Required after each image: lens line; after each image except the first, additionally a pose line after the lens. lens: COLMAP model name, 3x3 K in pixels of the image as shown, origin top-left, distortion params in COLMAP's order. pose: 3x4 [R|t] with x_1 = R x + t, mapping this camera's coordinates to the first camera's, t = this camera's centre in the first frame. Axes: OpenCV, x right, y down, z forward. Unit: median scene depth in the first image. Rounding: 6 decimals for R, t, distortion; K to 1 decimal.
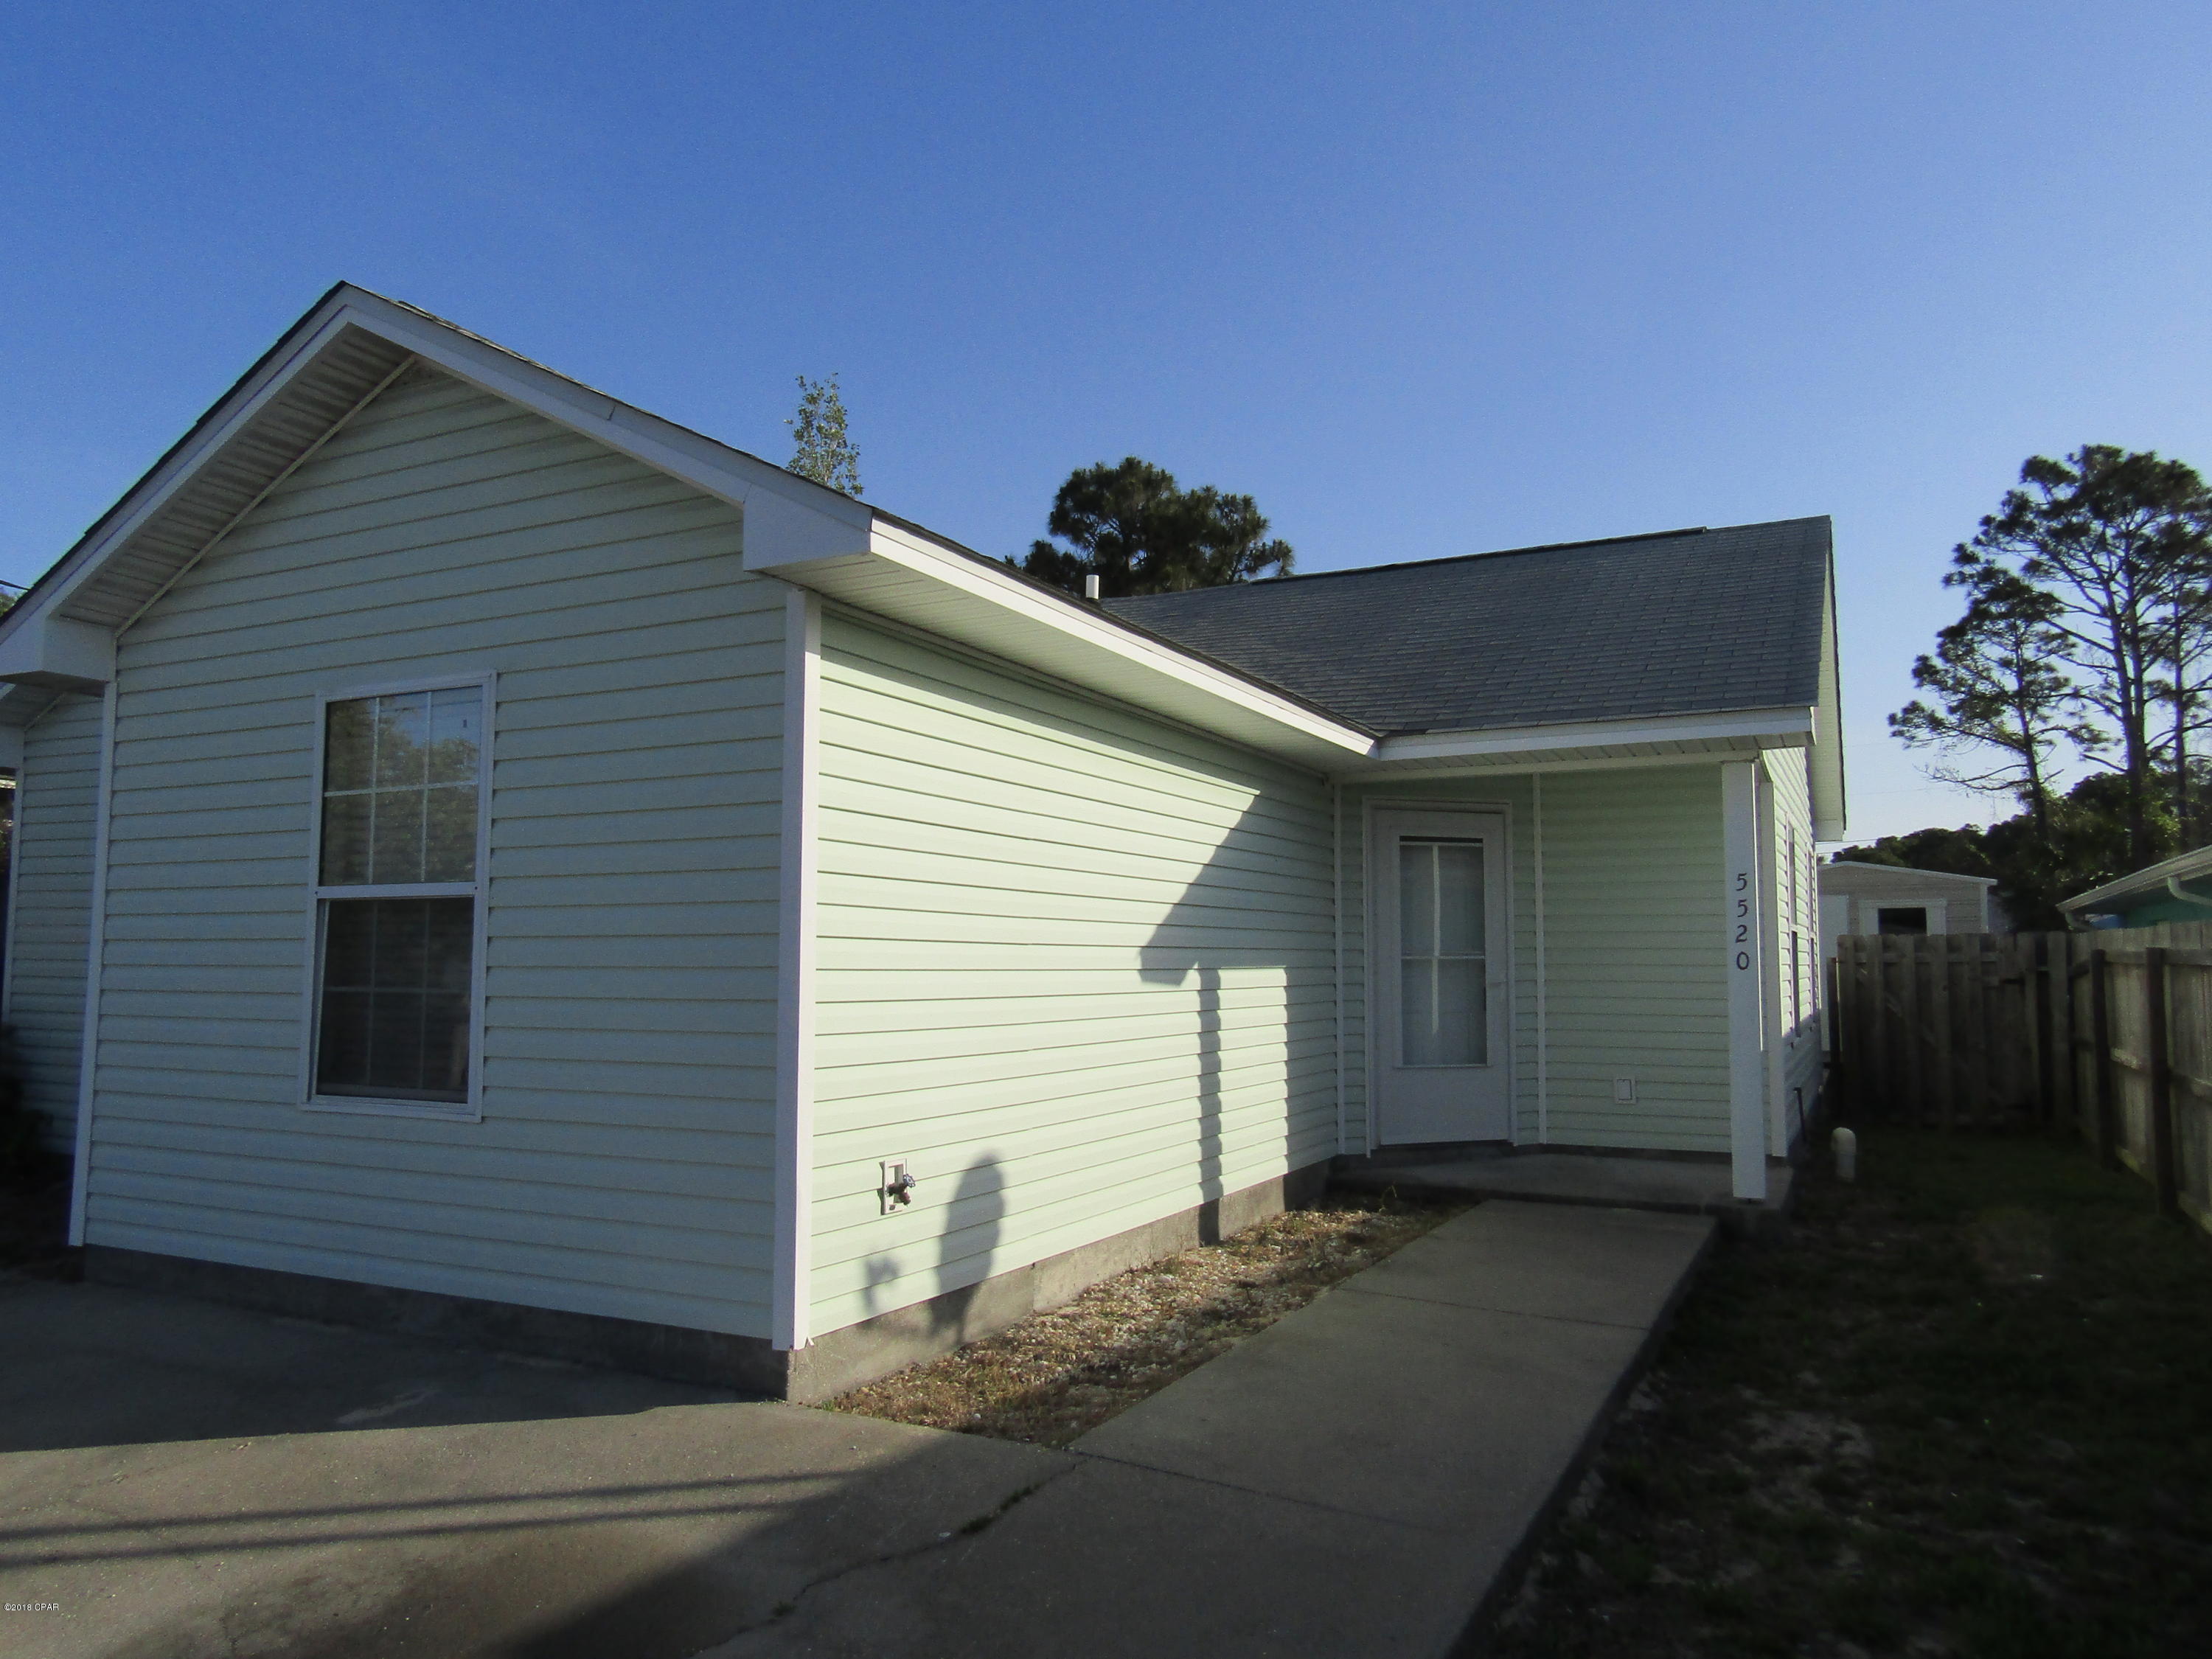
lens RADIAL K [[1530.6, 0, 1106.2], [0, 1530.6, 826.4], [0, 0, 1]] dist [0.007972, -0.003445]
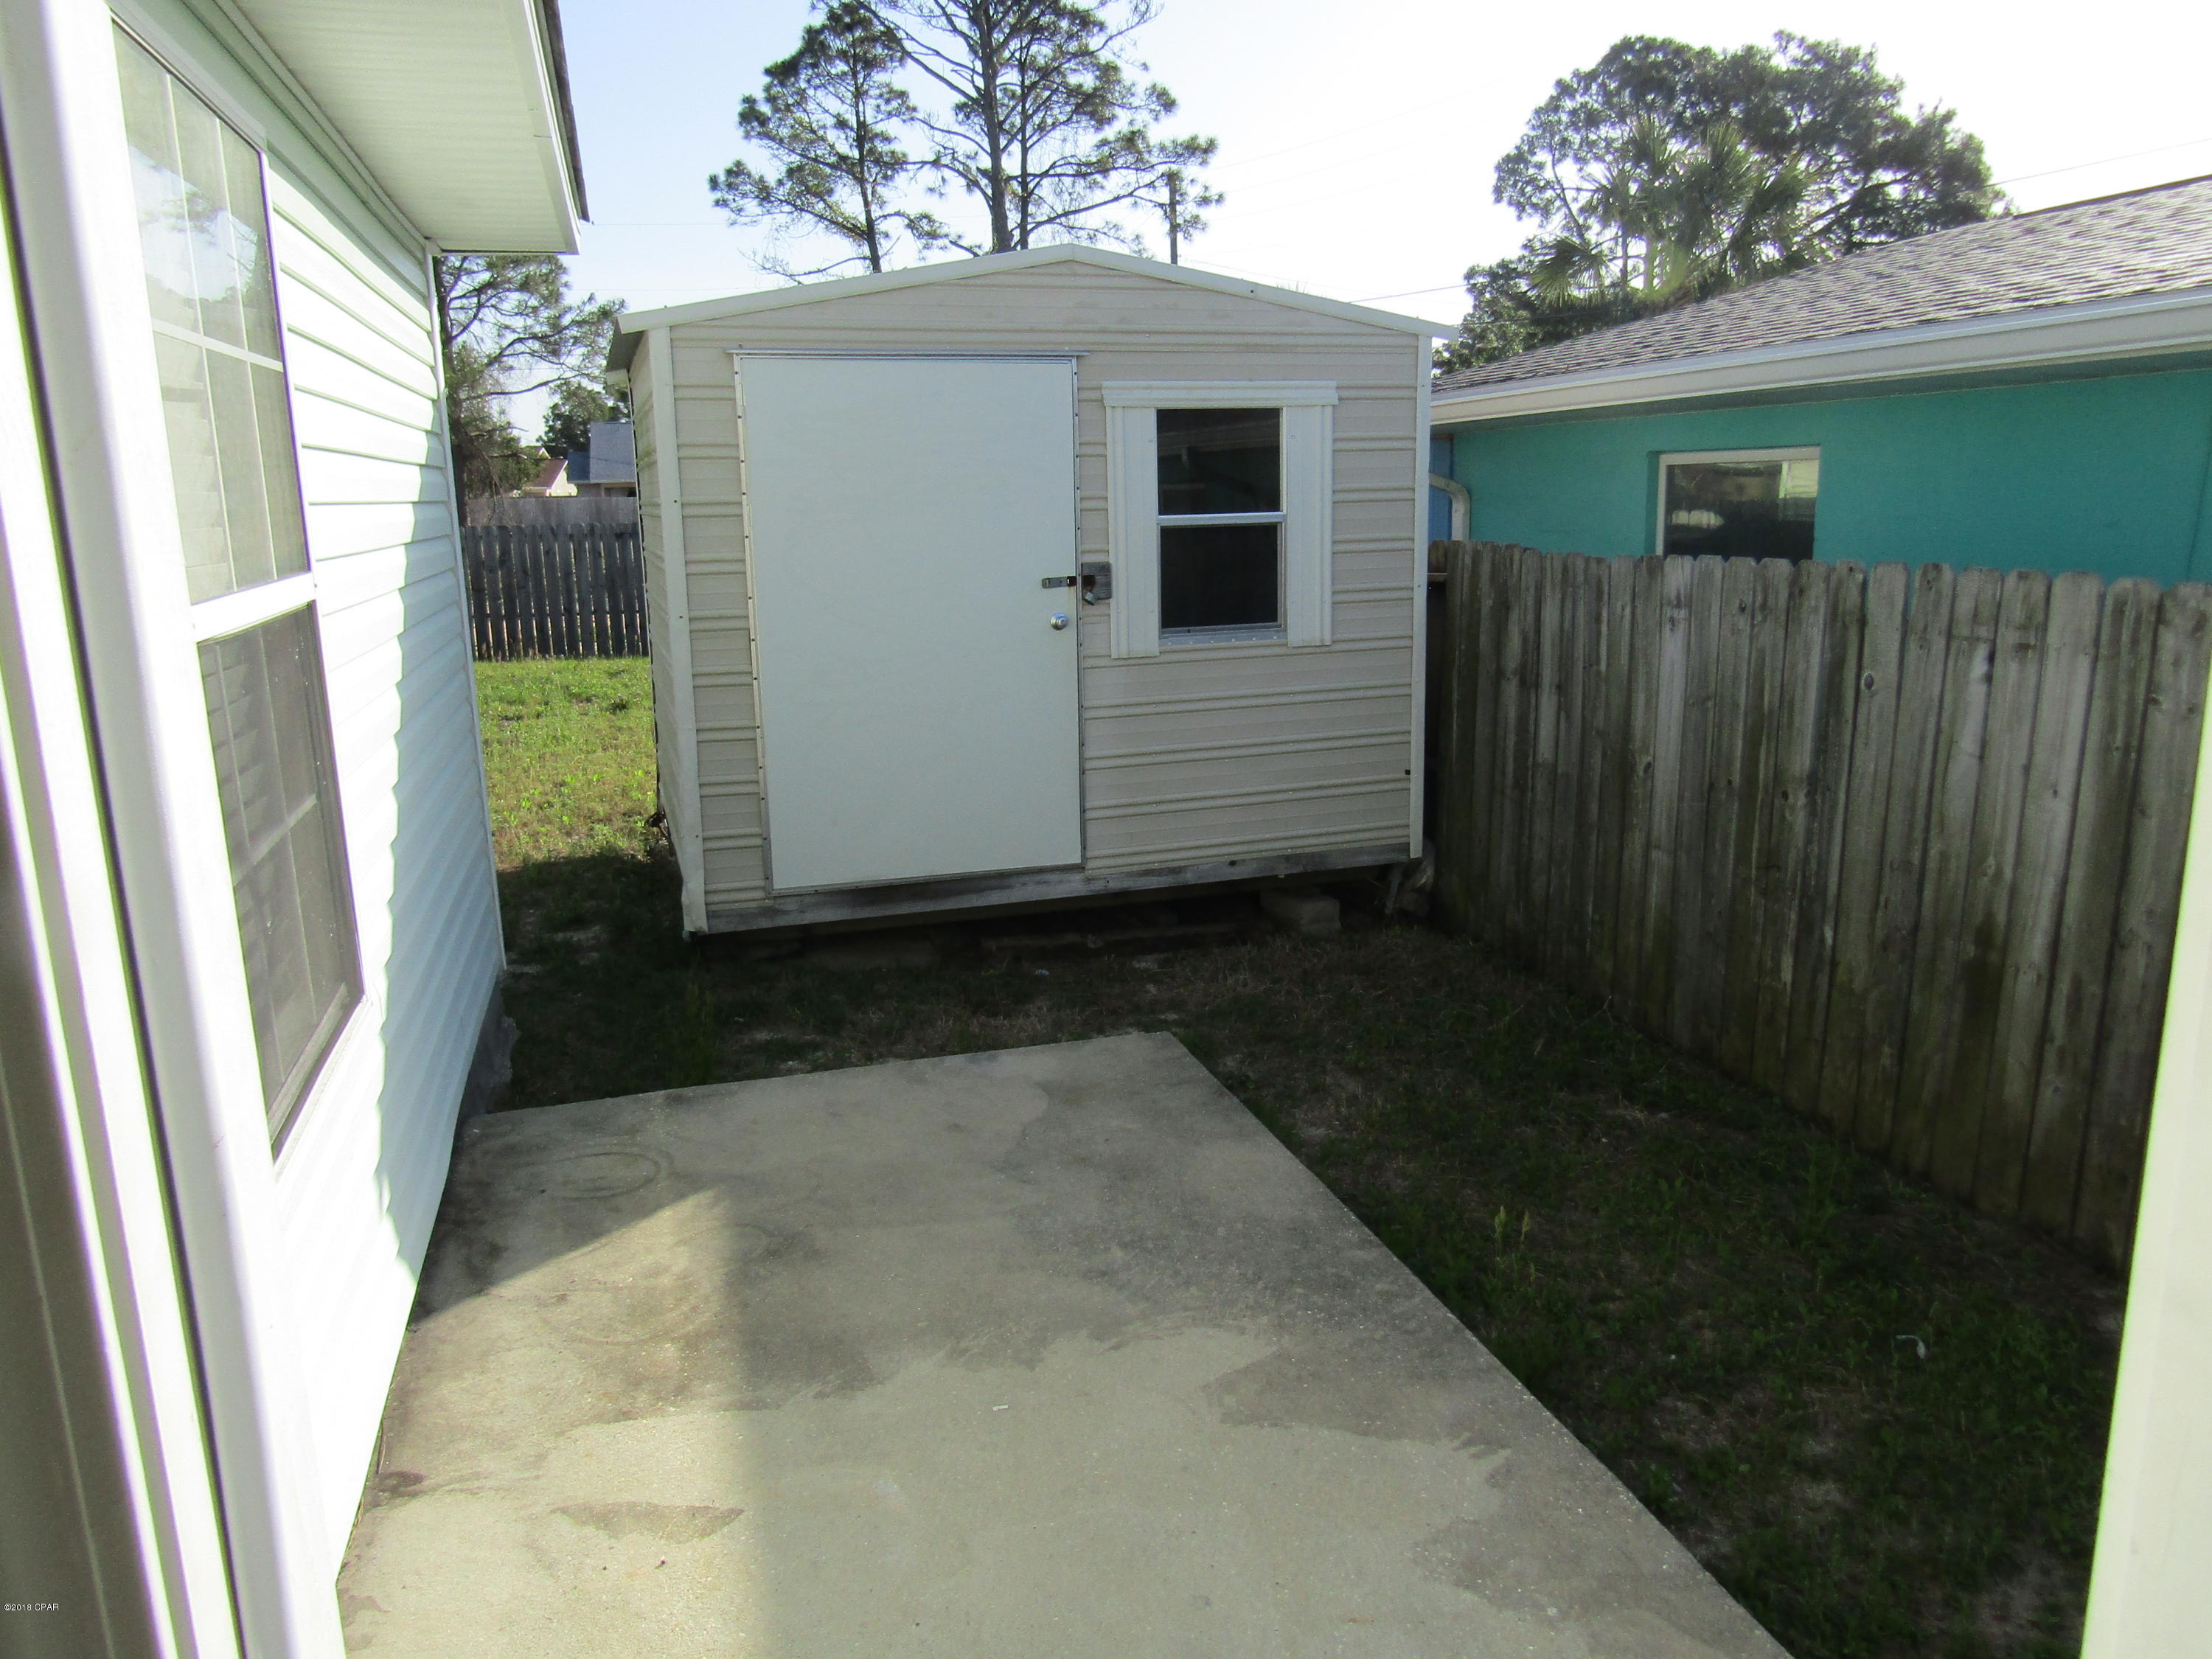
lens RADIAL K [[1530.6, 0, 1102.2], [0, 1530.6, 827.8], [0, 0, 1]] dist [0.007972, -0.003445]
pose [[0.725589, -0.156400, 0.670119, 0.091620], [-0.049847, 0.959324, 0.277870, 0.017552], [-0.686321, -0.235023, 0.688279, 0.270703]]
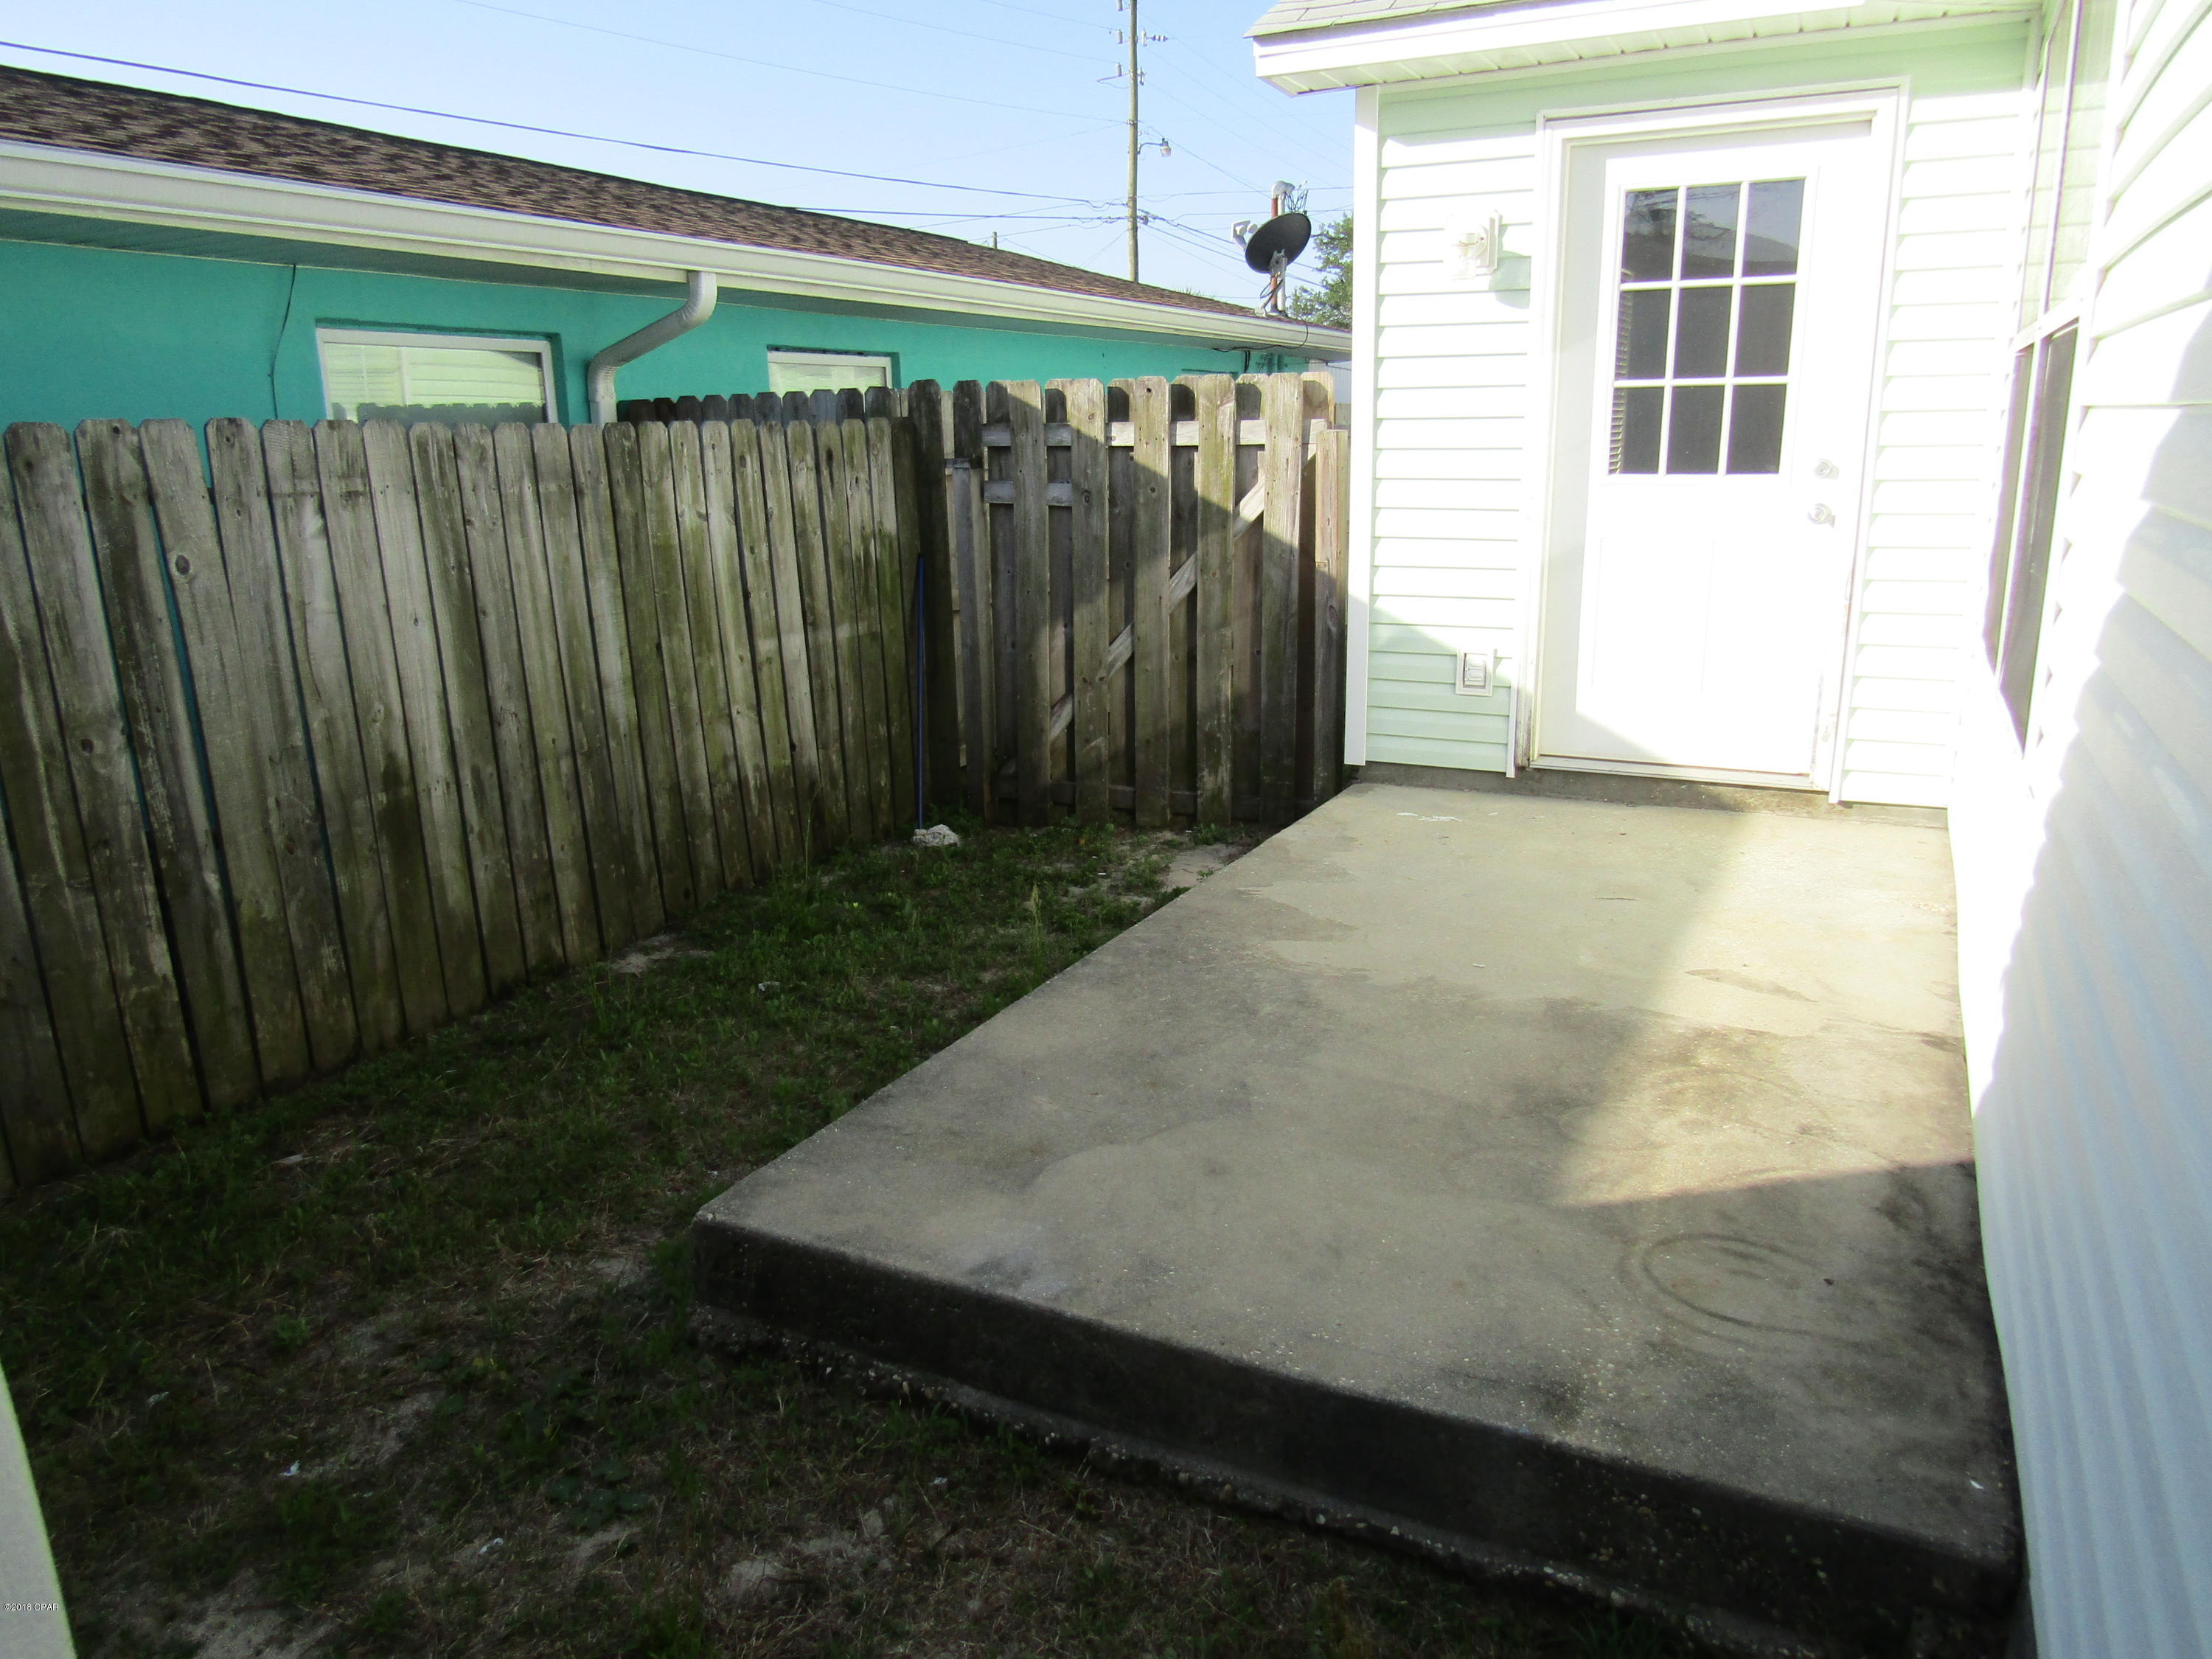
lens RADIAL K [[1530.6, 0, 1104.4], [0, 1530.6, 830.4], [0, 0, 1]] dist [0.007972, -0.003445]
pose [[-0.999758, 0.019826, 0.009544, 0.207875], [0.021106, 0.986673, 0.161341, 0.056319], [-0.006219, 0.161504, -0.986853, 0.531925]]
